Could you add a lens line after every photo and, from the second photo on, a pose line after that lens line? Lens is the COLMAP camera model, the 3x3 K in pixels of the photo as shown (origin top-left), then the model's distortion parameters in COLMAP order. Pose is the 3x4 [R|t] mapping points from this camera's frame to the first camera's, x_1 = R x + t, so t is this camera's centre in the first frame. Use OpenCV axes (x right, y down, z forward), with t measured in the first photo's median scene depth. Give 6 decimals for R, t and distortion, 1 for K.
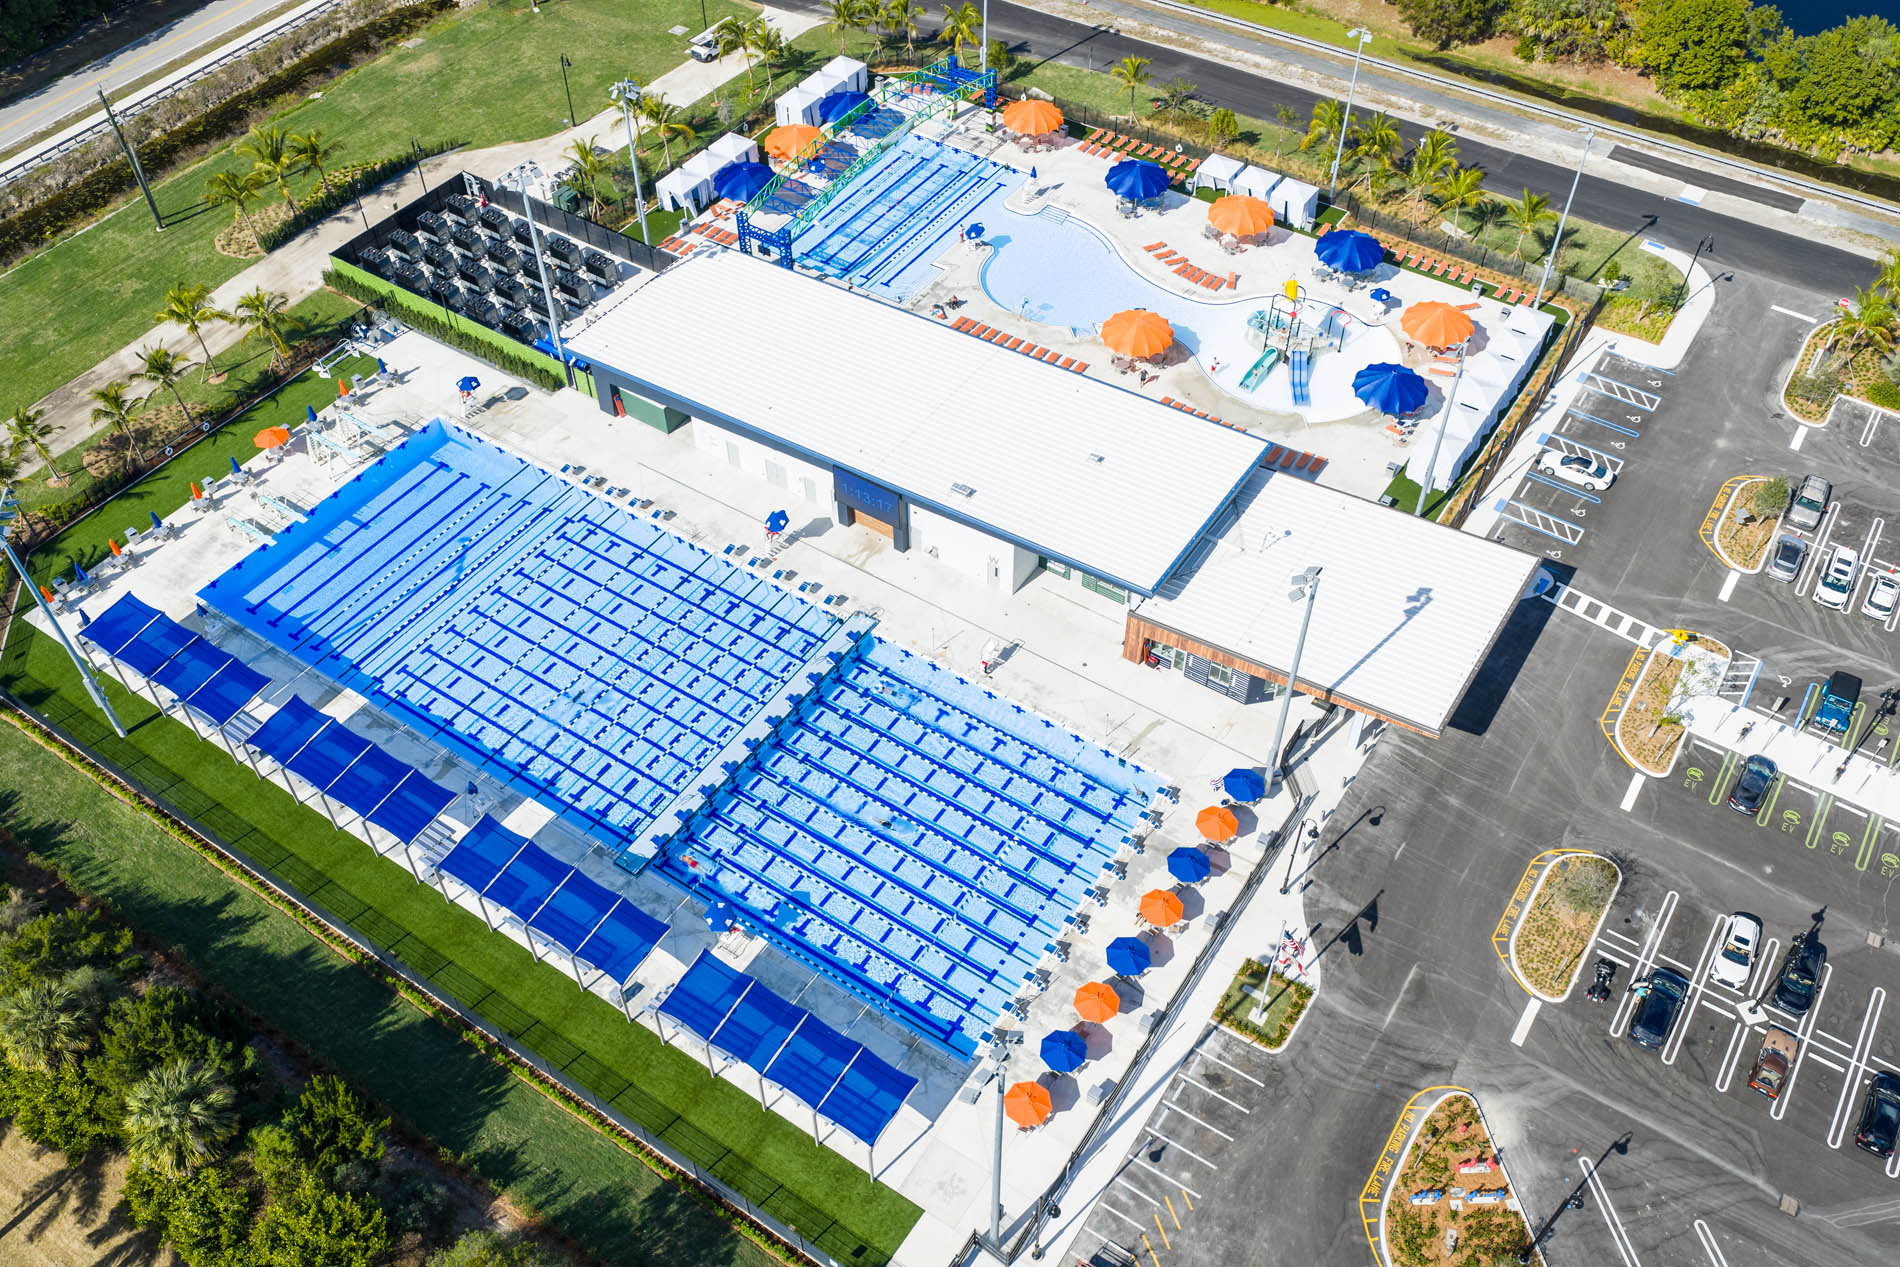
lens RADIAL K [[1574.9, 0, 948.3], [0, 1574.9, 638.4], [0, 0, 1]] dist [0.010190, -0.017708]
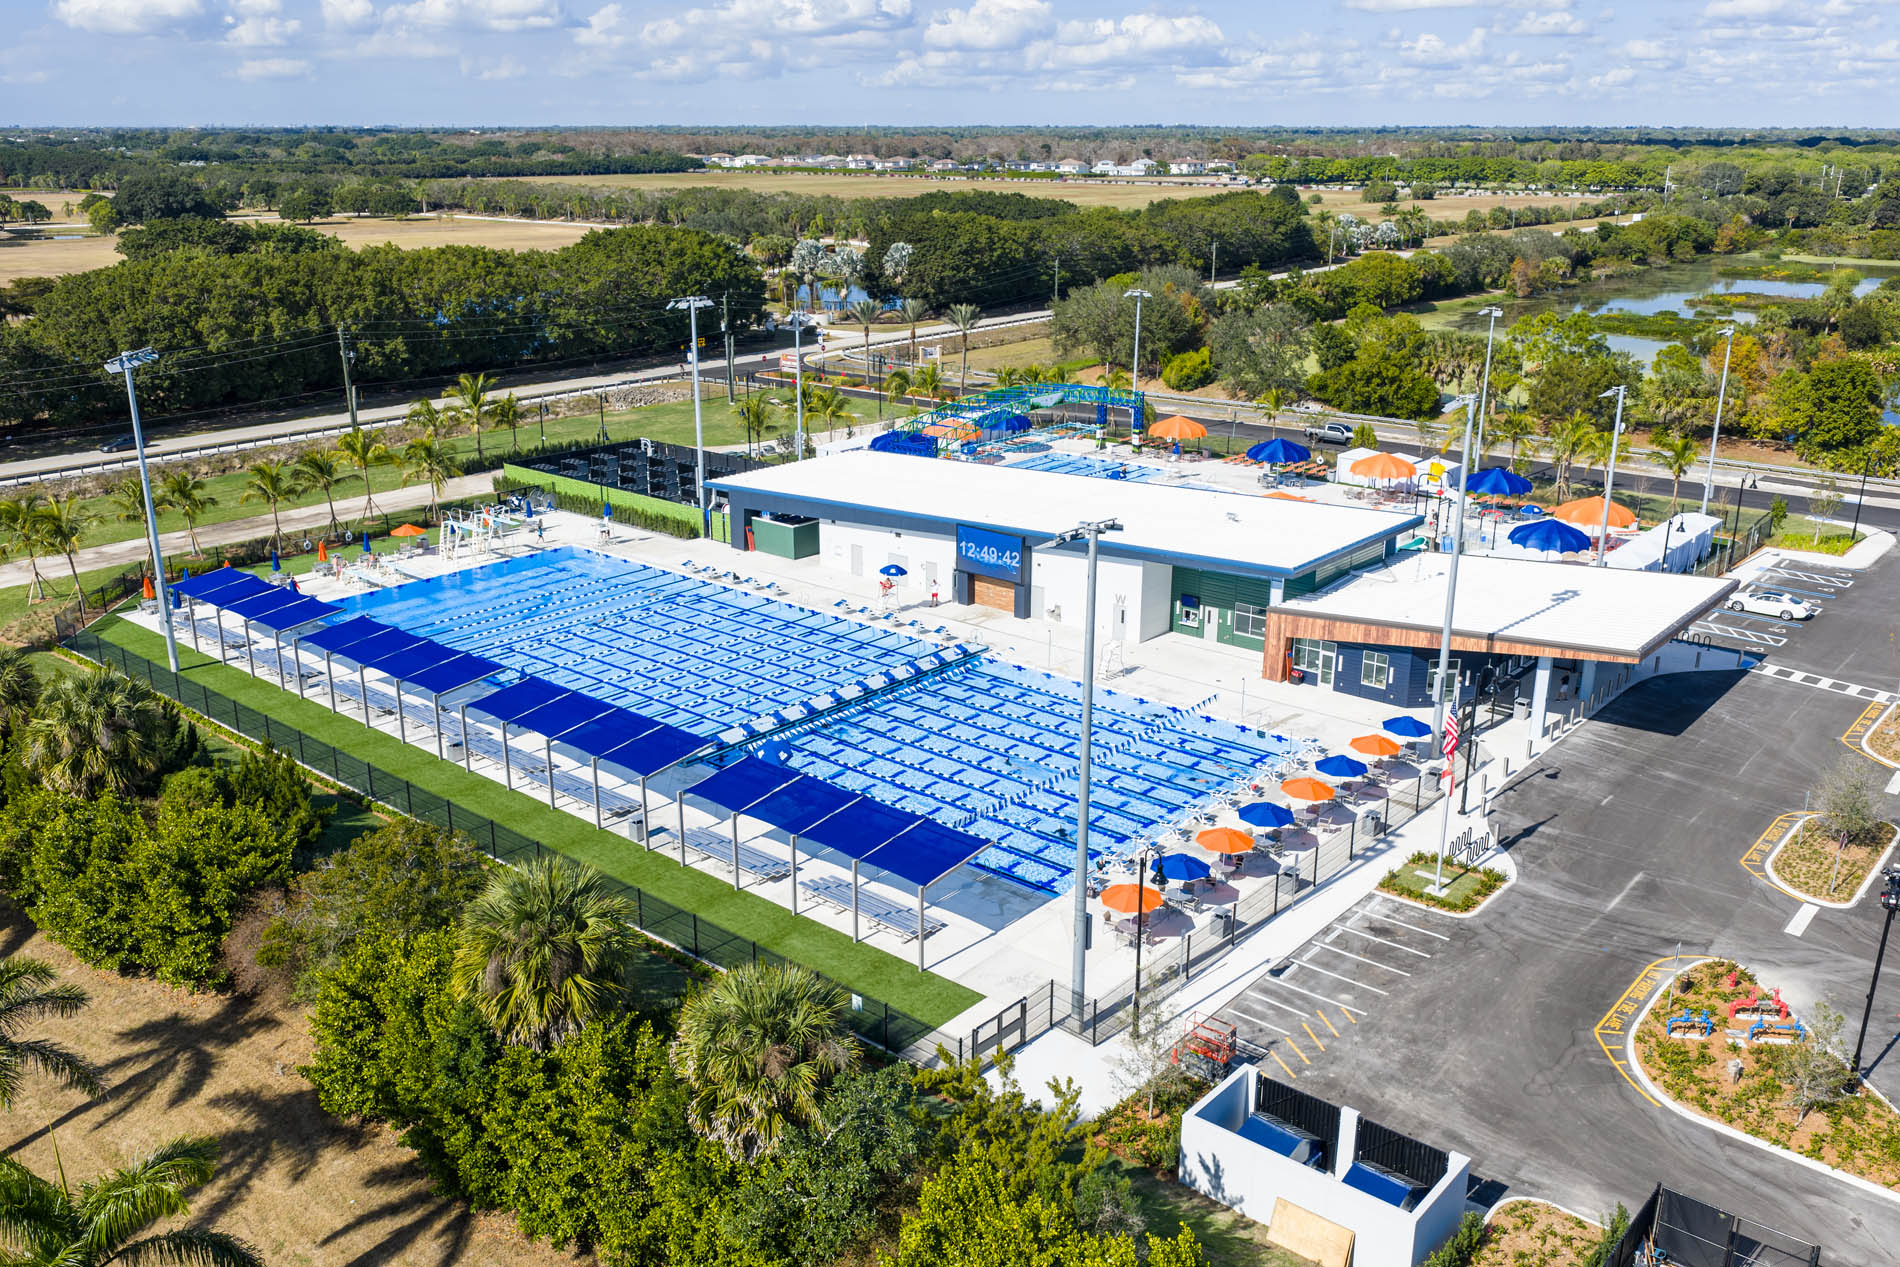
lens RADIAL K [[1574.9, 0, 948.1], [0, 1574.9, 632.4], [0, 0, 1]] dist [0.010190, -0.017708]
pose [[0.993052, 0.044410, -0.108977, 0.035739], [-0.093017, 0.863480, -0.495732, 0.518582], [0.072084, 0.502424, 0.861611, 0.242723]]
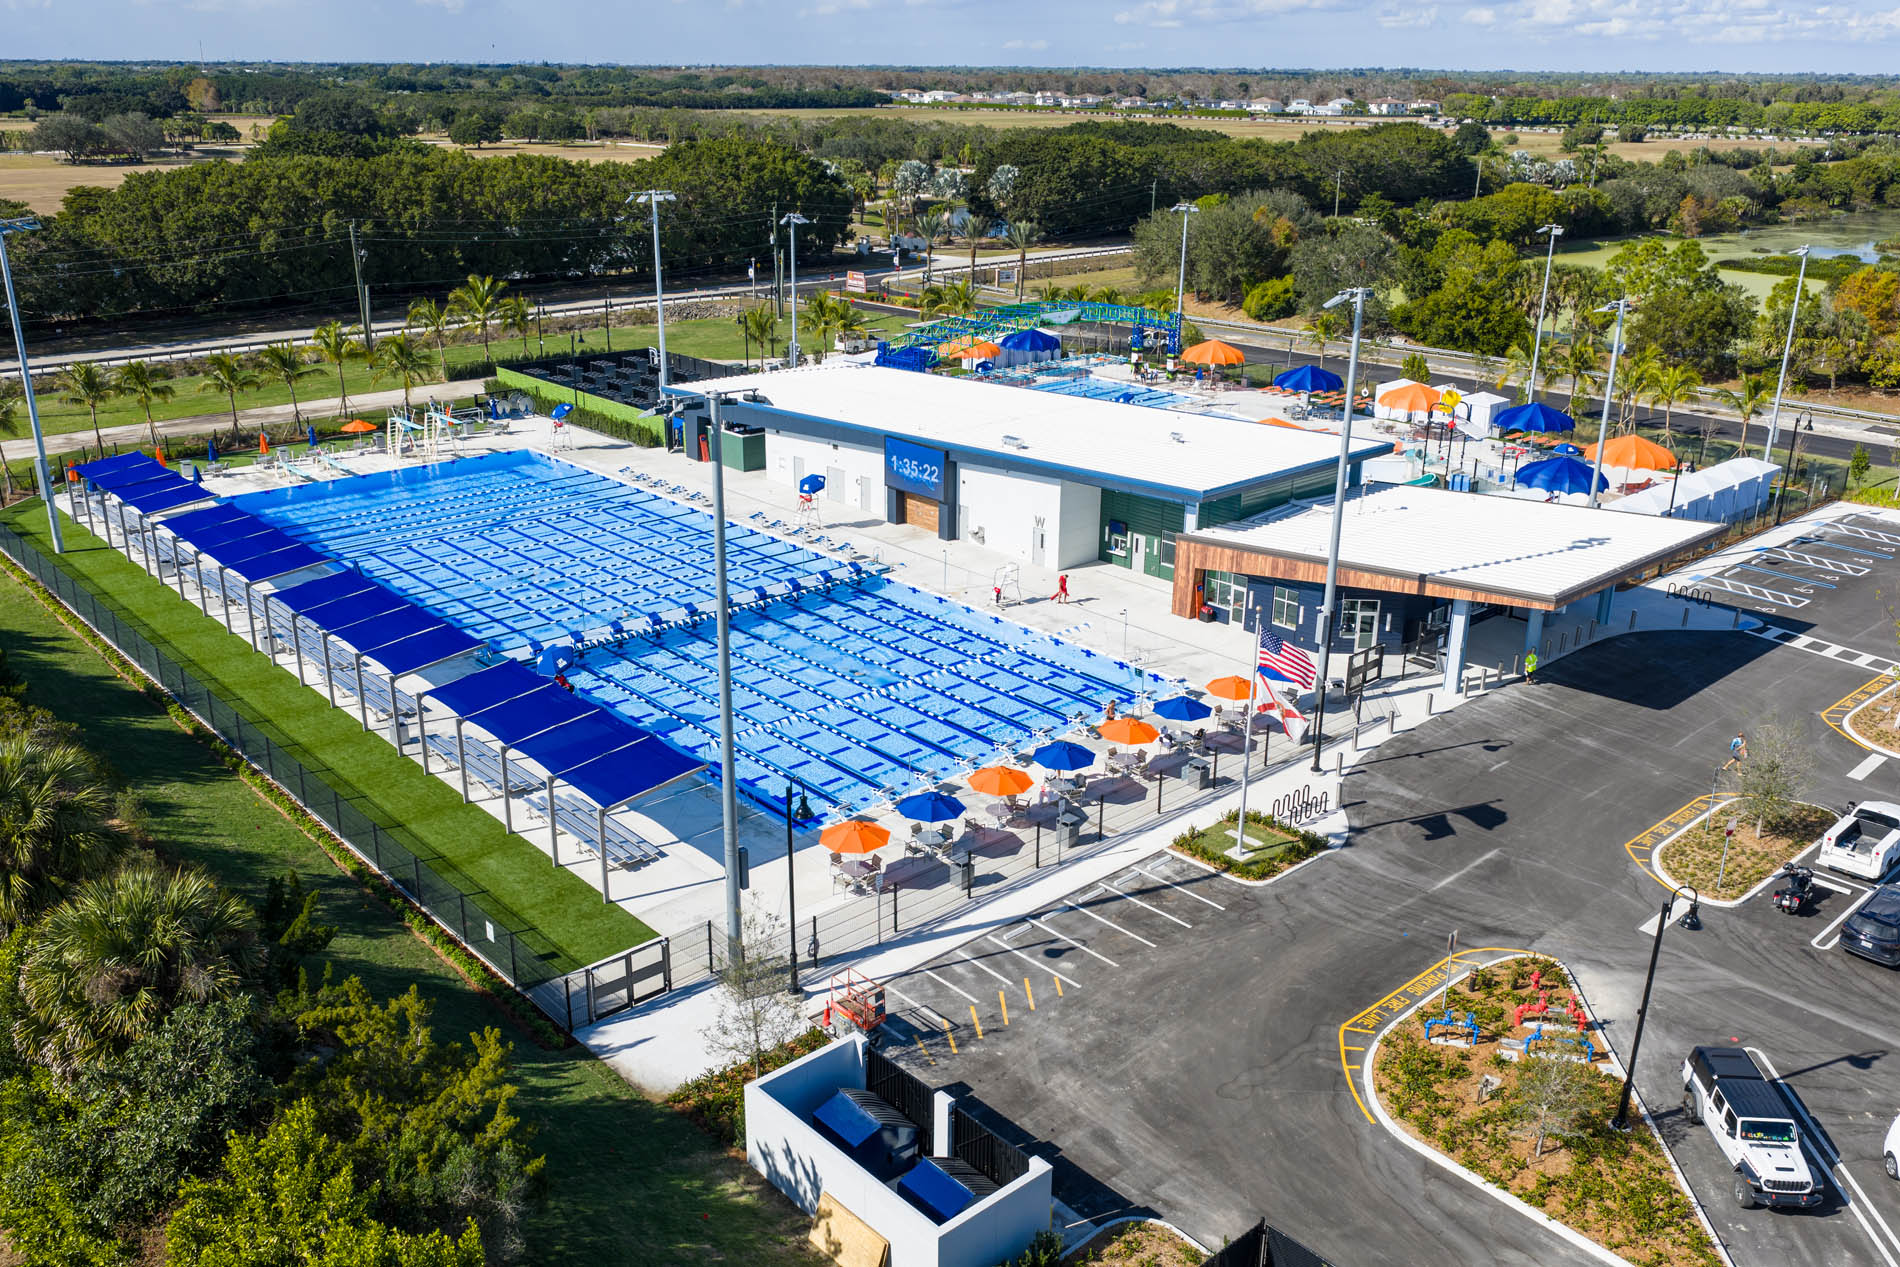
lens RADIAL K [[1574.9, 0, 952.0], [0, 1574.9, 637.4], [0, 0, 1]] dist [0.010190, -0.017708]
pose [[0.970153, 0.097948, -0.221831, 0.210281], [-0.190614, 0.873508, -0.447940, 0.466600], [0.149896, 0.476854, 0.866107, 0.345195]]
